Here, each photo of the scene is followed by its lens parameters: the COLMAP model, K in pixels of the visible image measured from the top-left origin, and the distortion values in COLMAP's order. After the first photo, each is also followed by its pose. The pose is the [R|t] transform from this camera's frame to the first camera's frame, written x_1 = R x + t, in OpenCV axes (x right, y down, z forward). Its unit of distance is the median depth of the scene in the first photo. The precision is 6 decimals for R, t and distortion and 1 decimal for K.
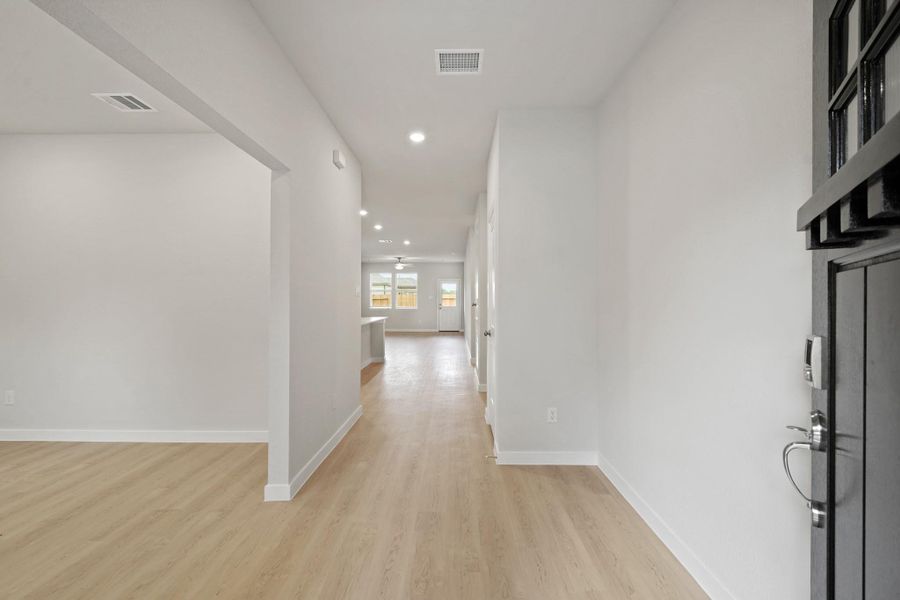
lens RADIAL K [[368.2, 0, 450.0], [0, 368.2, 300.0], [0, 0, 1]] dist [0.002168, 0.000133]
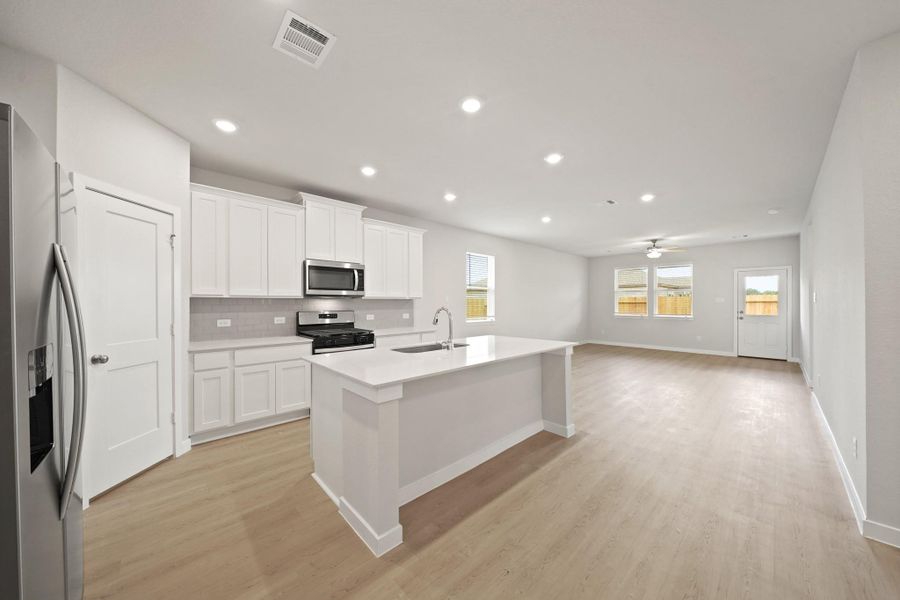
lens RADIAL K [[308.8, 0, 450.0], [0, 308.8, 303.1], [0, 0, 1]] dist [-0.006356, -0.000014]
pose [[0.698099, -0.005706, -0.715979, 0.000956], [0.004726, 0.999983, -0.003361, -0.002667], [0.715986, -0.001037, 0.698114, 0.340730]]
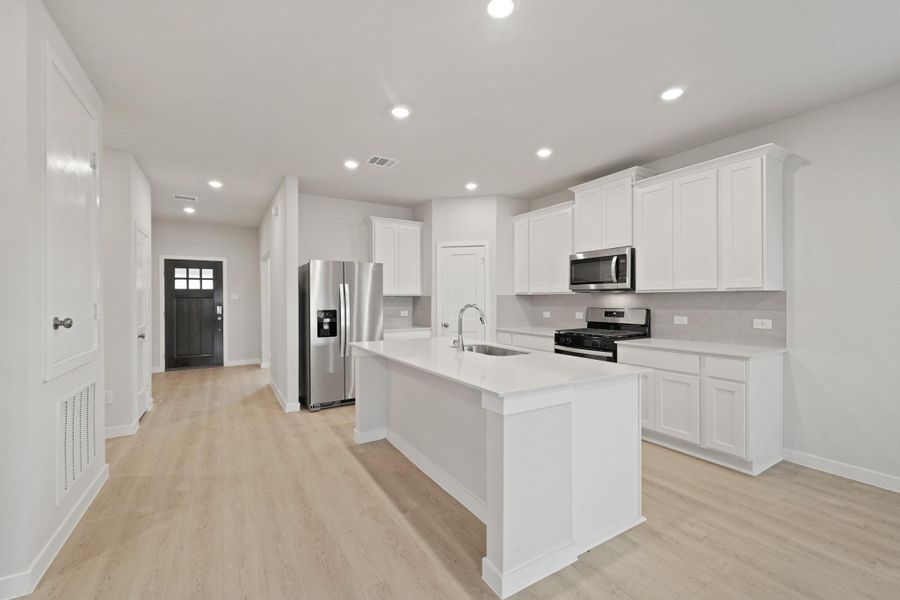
lens RADIAL K [[368.2, 0, 450.0], [0, 368.2, 300.0], [0, 0, 1]] dist [0.002168, 0.000133]
pose [[-0.841846, -0.002106, -0.539713, -0.020326], [-0.002445, 0.999997, -0.000089, -0.002901], [0.539712, 0.001245, -0.841849, 0.656720]]
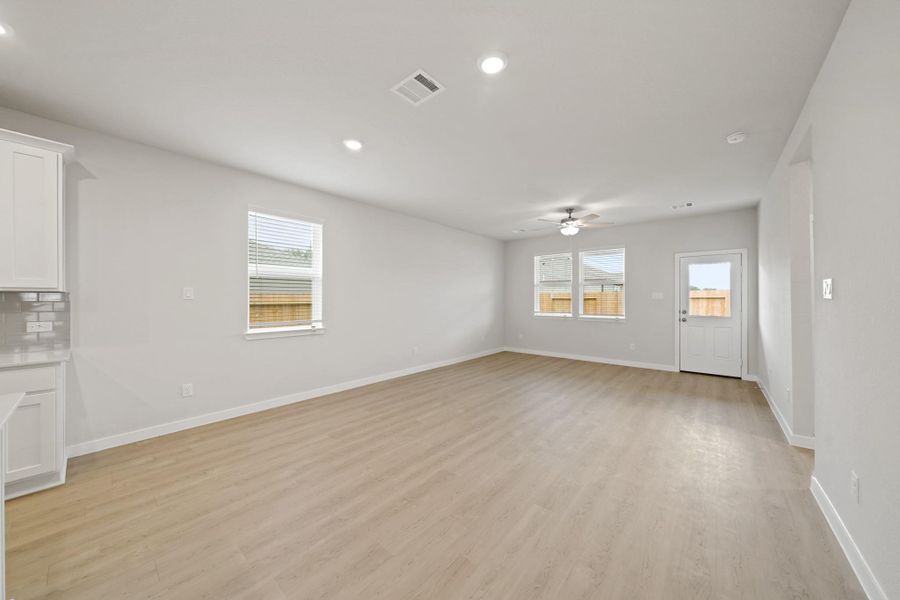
lens RADIAL K [[312.0, 0, 448.1], [0, 312.0, 298.4], [0, 0, 1]] dist [-0.006909, -0.000088]
pose [[0.773099, -0.007081, -0.634246, -0.009002], [0.004907, 0.999975, -0.005182, -0.002976], [0.634266, 0.000894, 0.773114, 0.579763]]
